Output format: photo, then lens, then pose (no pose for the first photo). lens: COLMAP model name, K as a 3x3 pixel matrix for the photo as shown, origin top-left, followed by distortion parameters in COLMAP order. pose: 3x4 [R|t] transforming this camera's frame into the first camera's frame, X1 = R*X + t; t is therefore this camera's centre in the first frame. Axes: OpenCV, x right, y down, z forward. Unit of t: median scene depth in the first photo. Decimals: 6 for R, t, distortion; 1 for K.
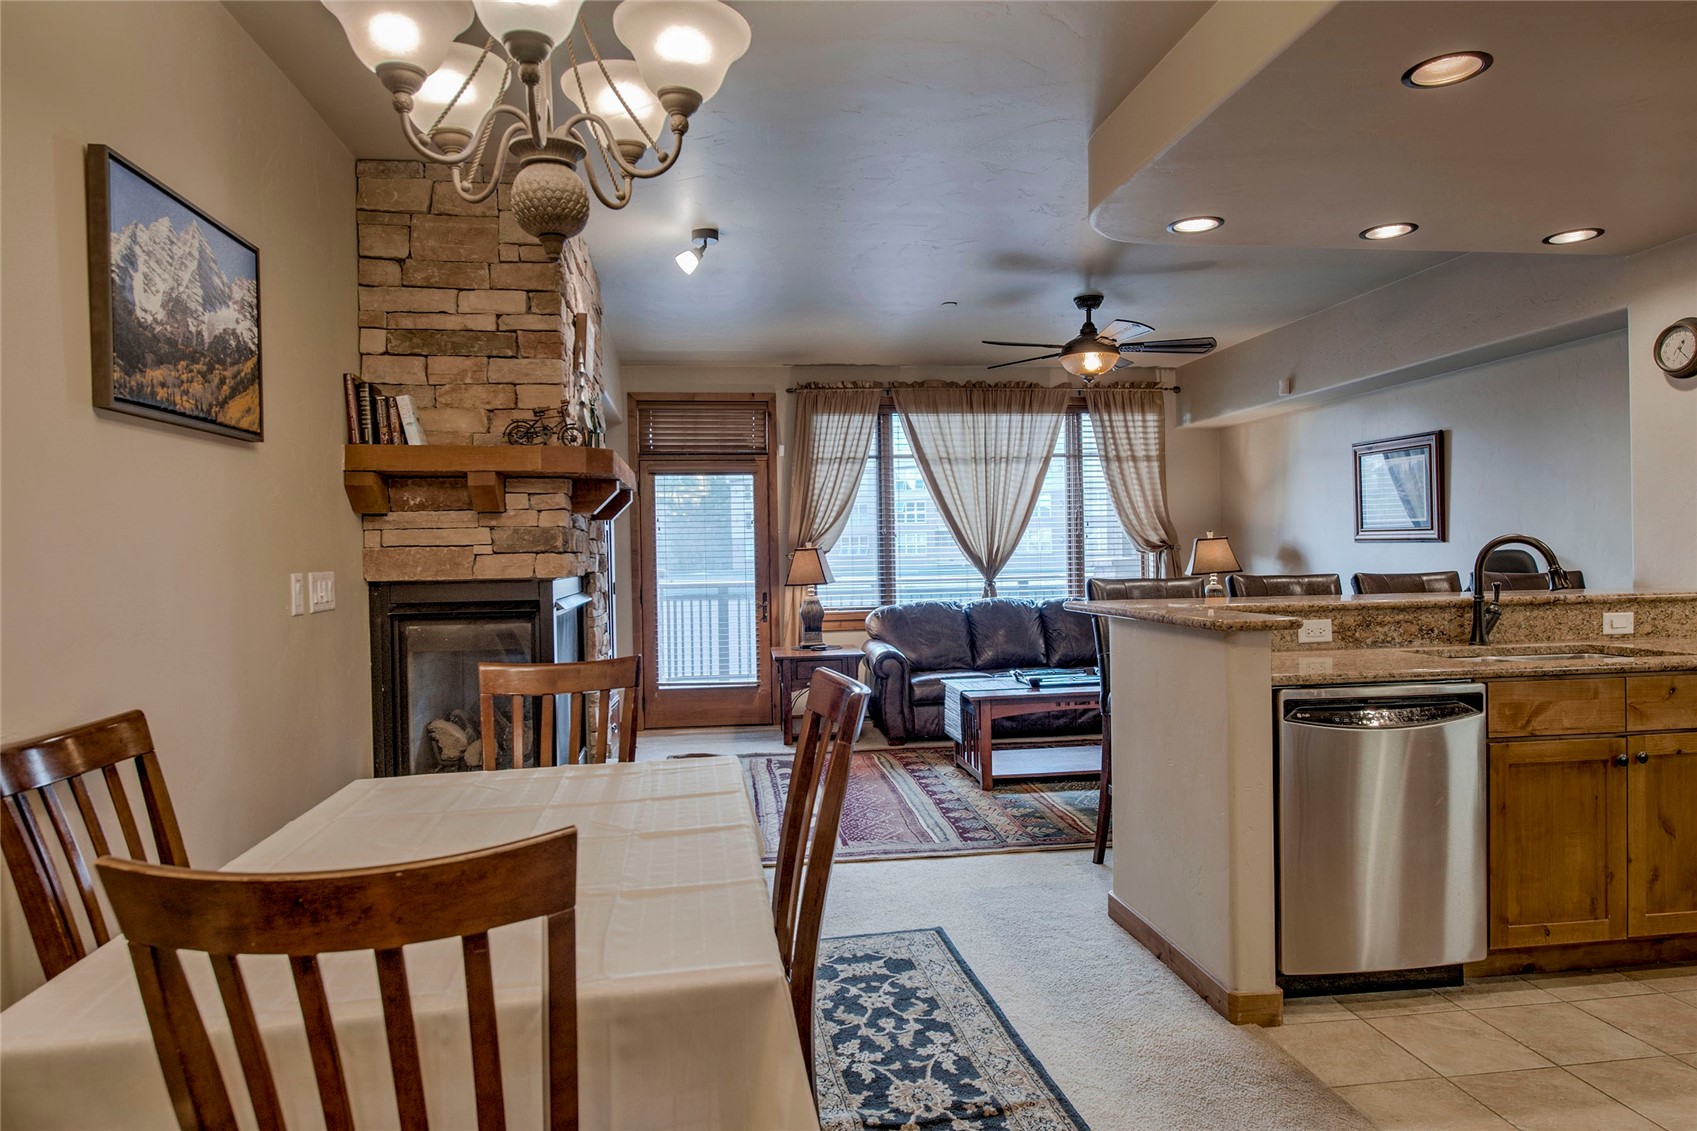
lens RADIAL K [[1036.1, 0, 835.9], [0, 1036.1, 561.0], [0, 0, 1]] dist [0.014581, -0.005813]
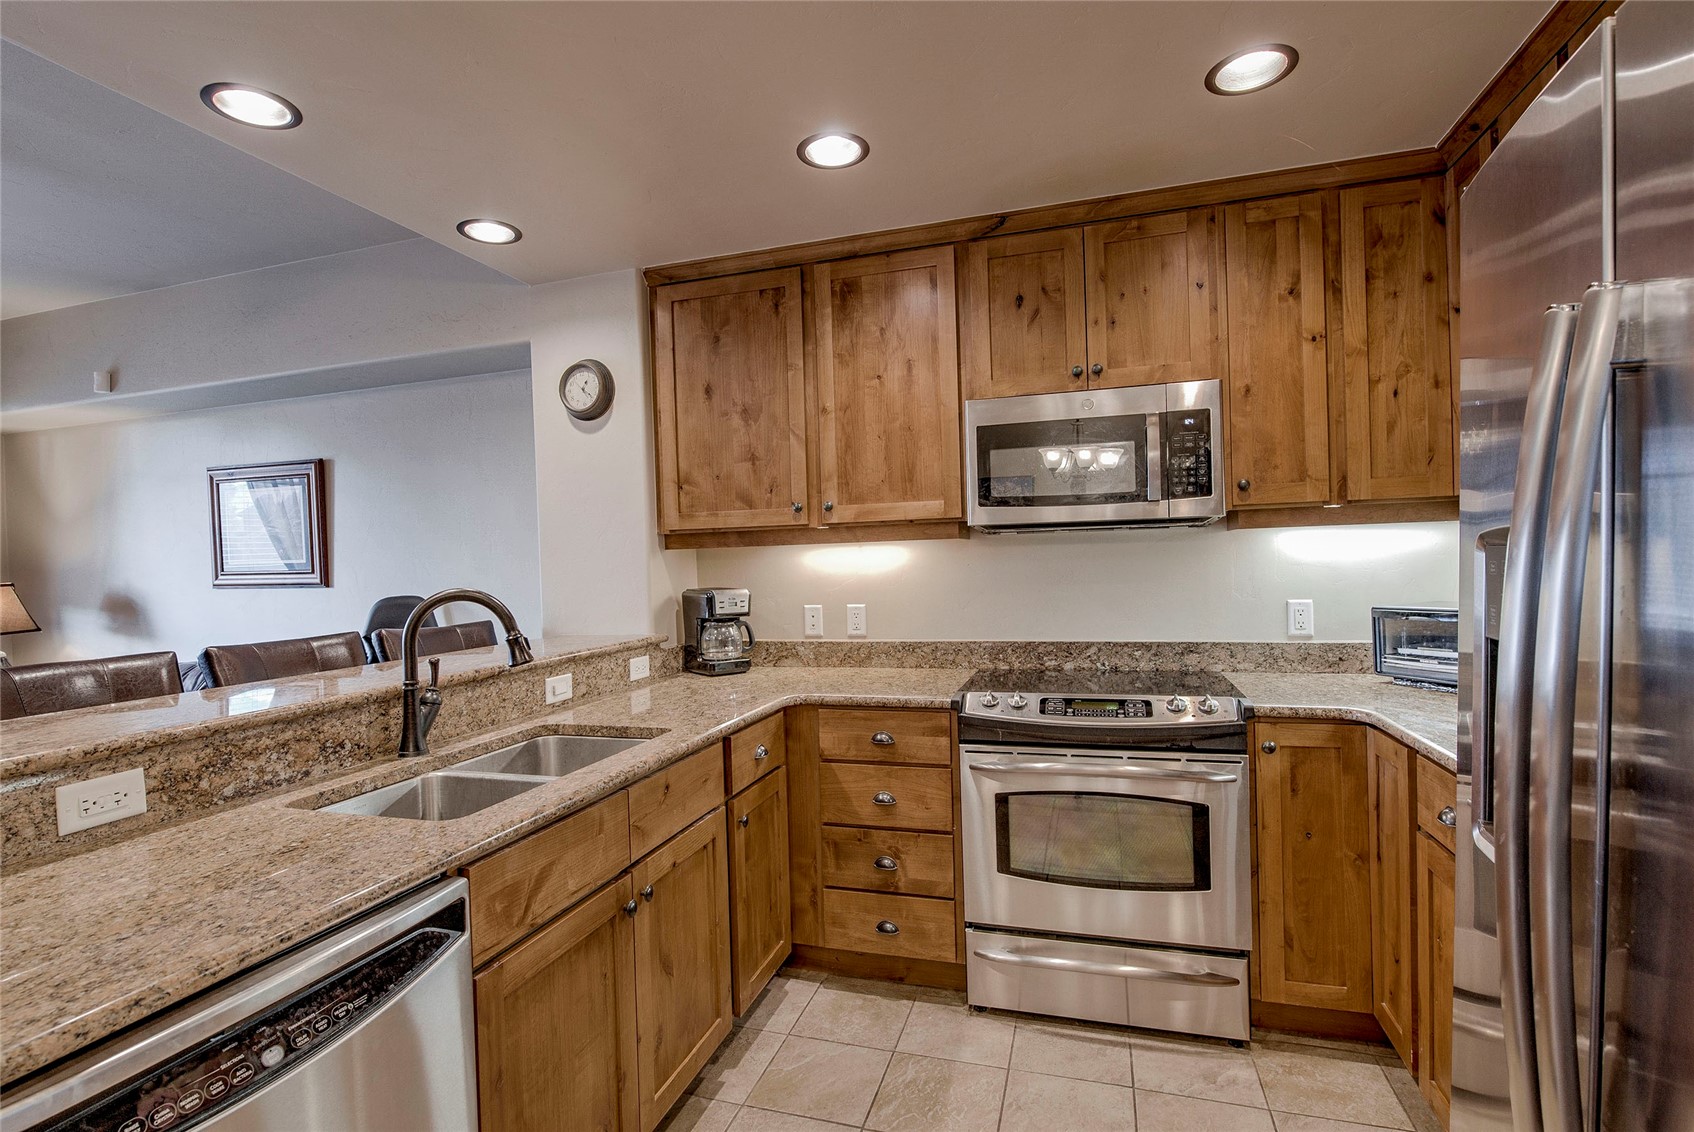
lens RADIAL K [[781.3, 0, 849.0], [0, 781.3, 568.6], [0, 0, 1]] dist [-0.010999, -0.003539]
pose [[0.415307, -0.003770, 0.909674, 0.281553], [0.028184, 0.999565, -0.008724, -0.026195], [-0.909245, 0.029262, 0.415232, 0.536776]]
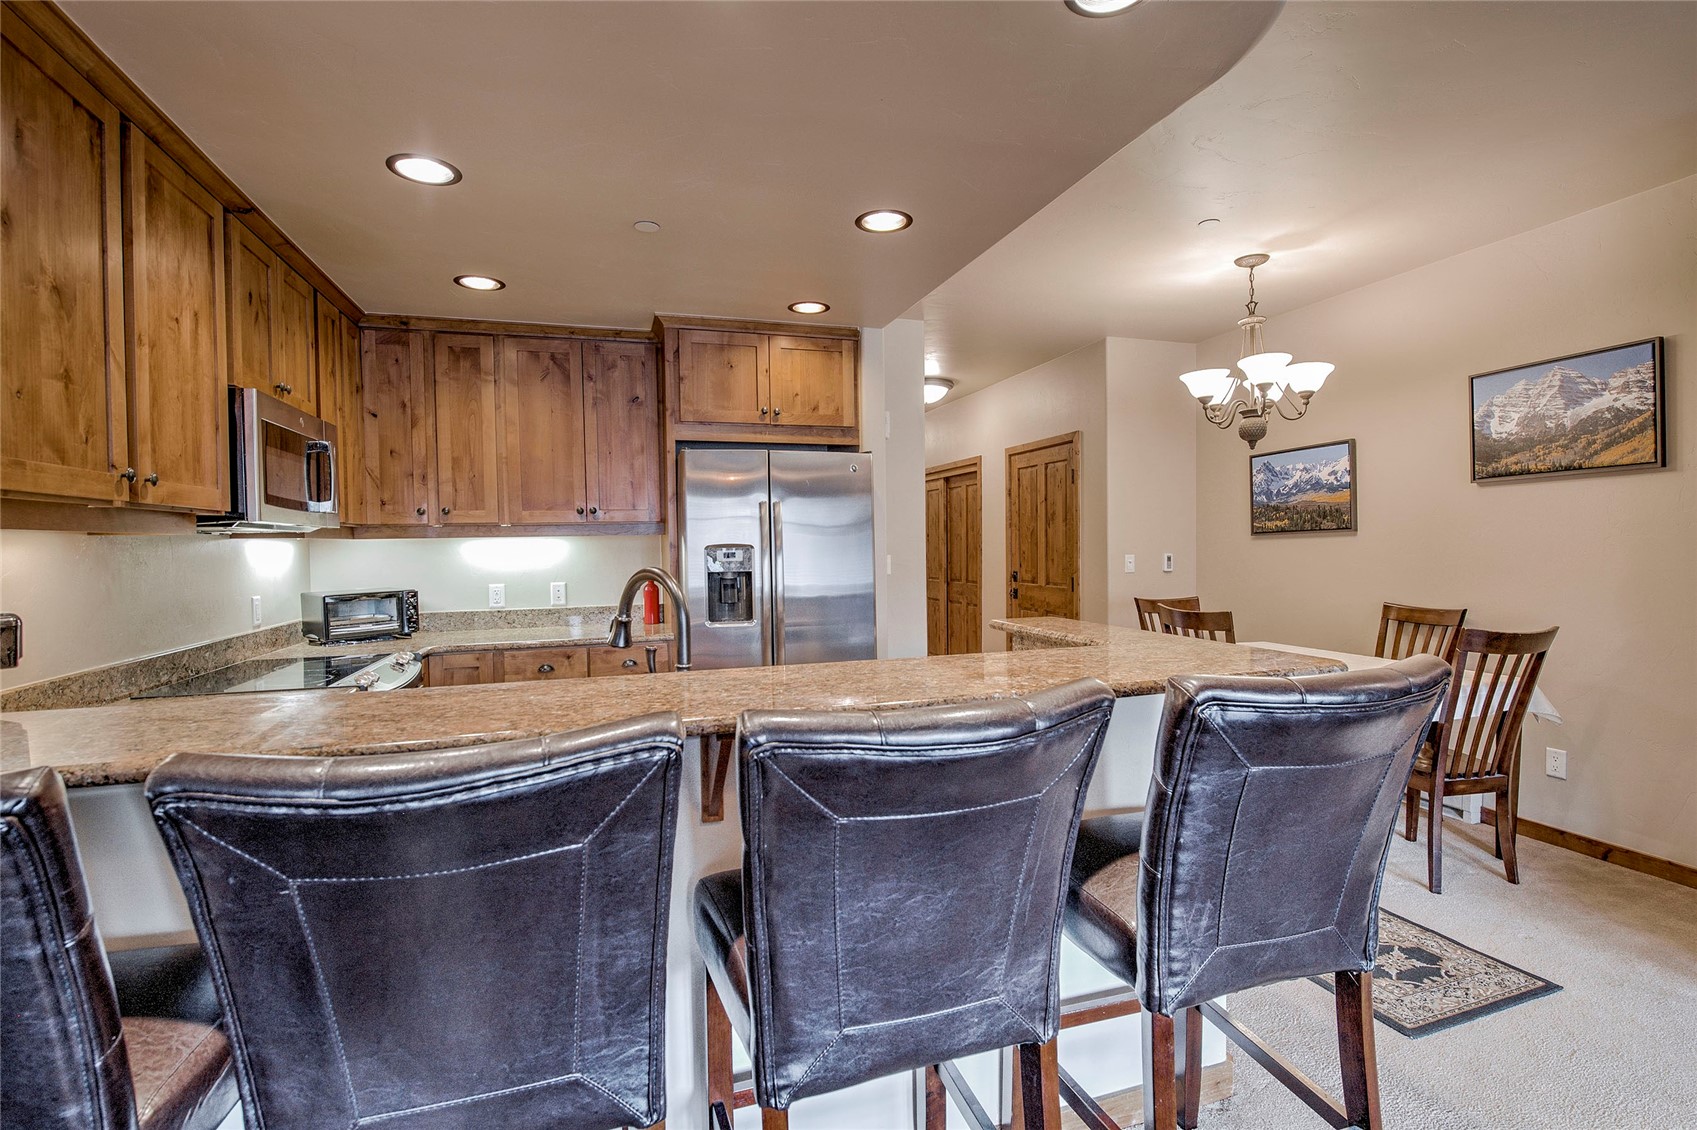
lens RADIAL K [[787.7, 0, 844.0], [0, 787.7, 567.8], [0, 0, 1]] dist [-0.015982, -0.000780]
pose [[-0.985567, 0.037460, -0.165091, 0.586540], [0.031138, 0.998685, 0.040721, -0.040592], [0.166400, 0.034992, -0.985437, 1.456532]]
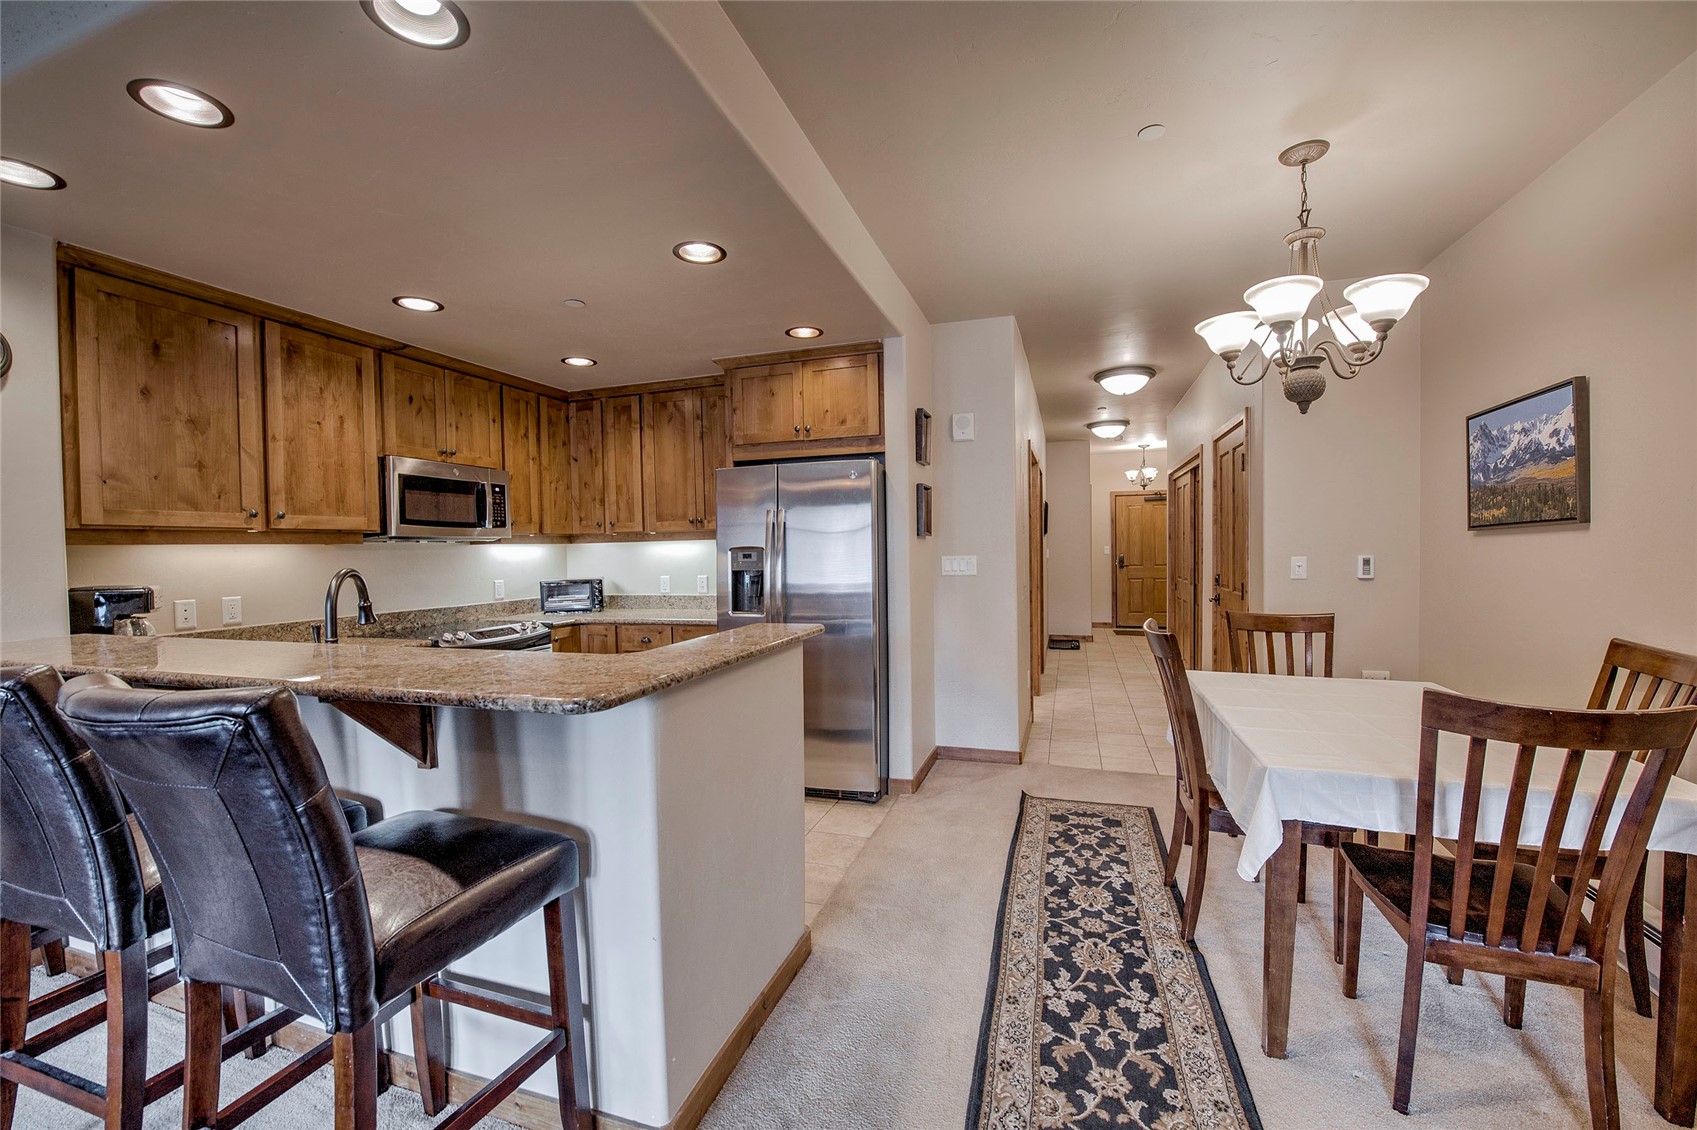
lens RADIAL K [[680.9, 0, 848.2], [0, 680.9, 568.3], [0, 0, 1]] dist [-0.019432, -0.002067]
pose [[-0.898659, 0.022681, 0.438062, -0.016810], [0.038468, 0.998890, 0.027195, -0.024138], [-0.436958, 0.041291, -0.898534, 1.296178]]
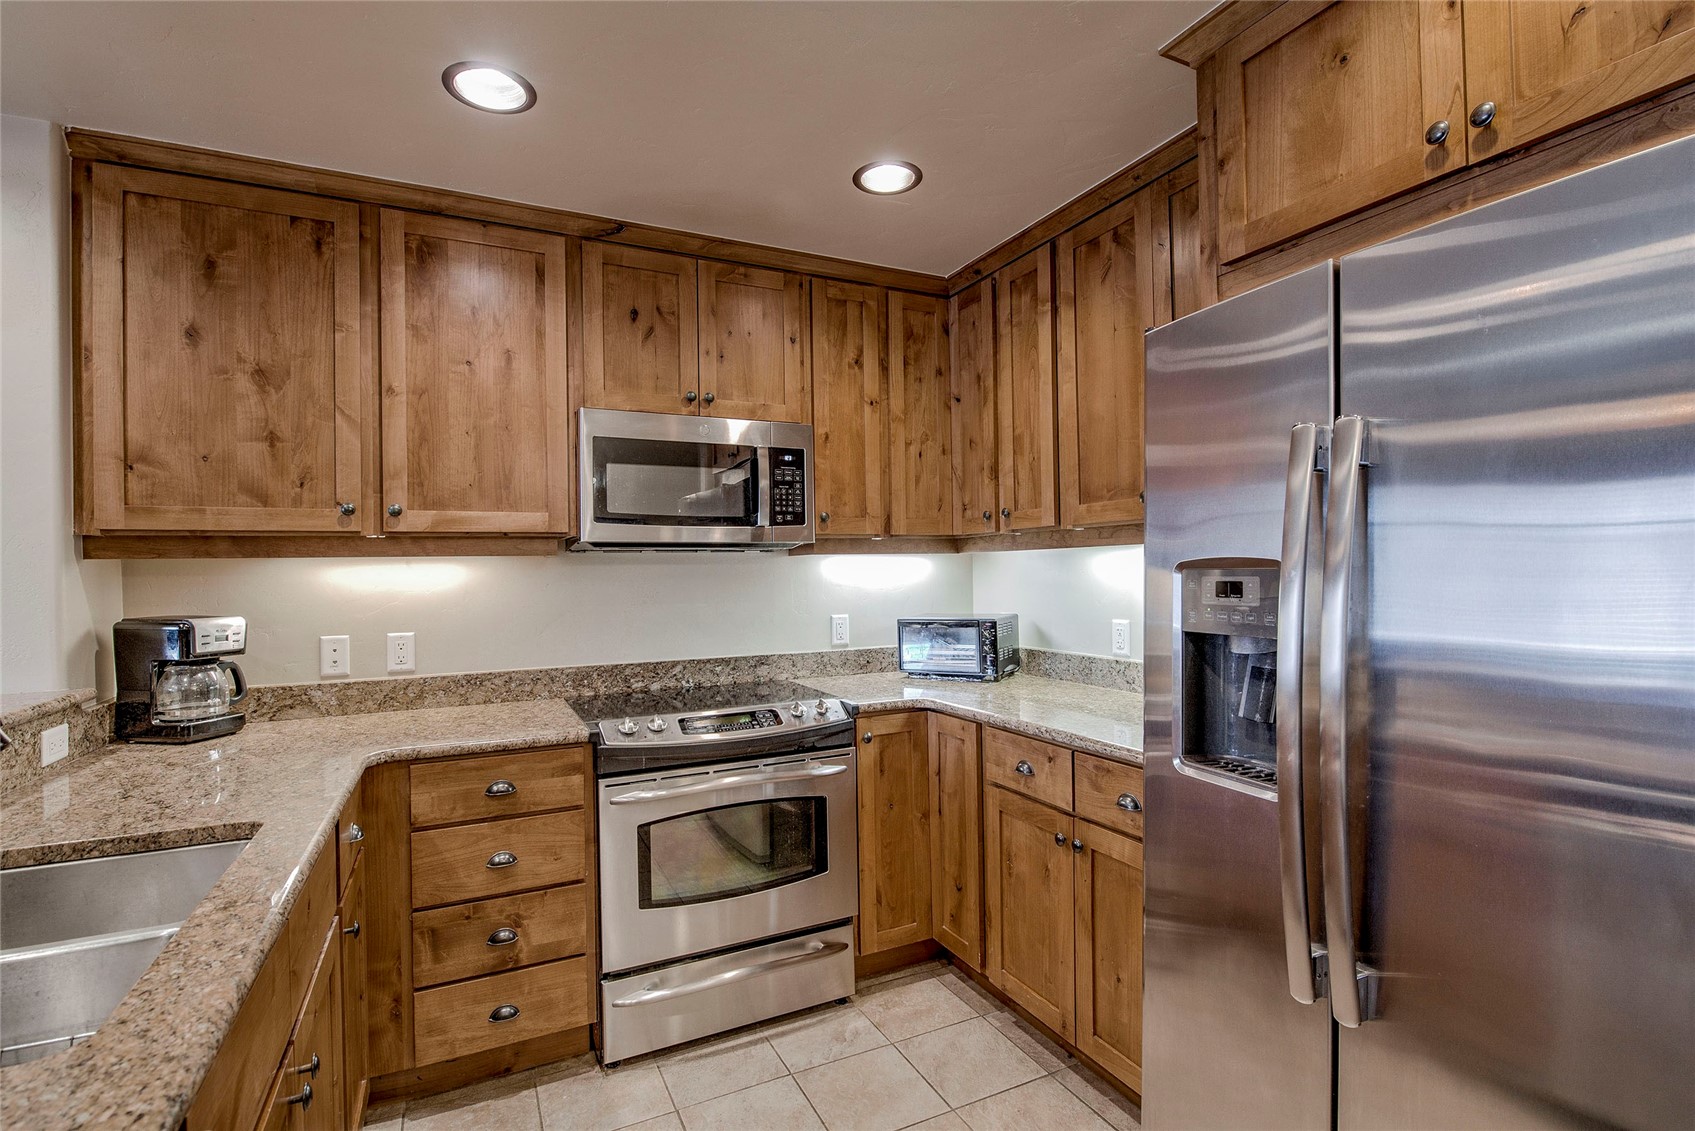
lens RADIAL K [[781.7, 0, 844.5], [0, 781.7, 566.1], [0, 0, 1]] dist [-0.010999, -0.003539]
pose [[-0.316366, 0.027583, 0.948236, 0.281316], [0.027658, 0.999420, -0.019844, -0.028935], [-0.948234, 0.019949, -0.316946, 0.727265]]
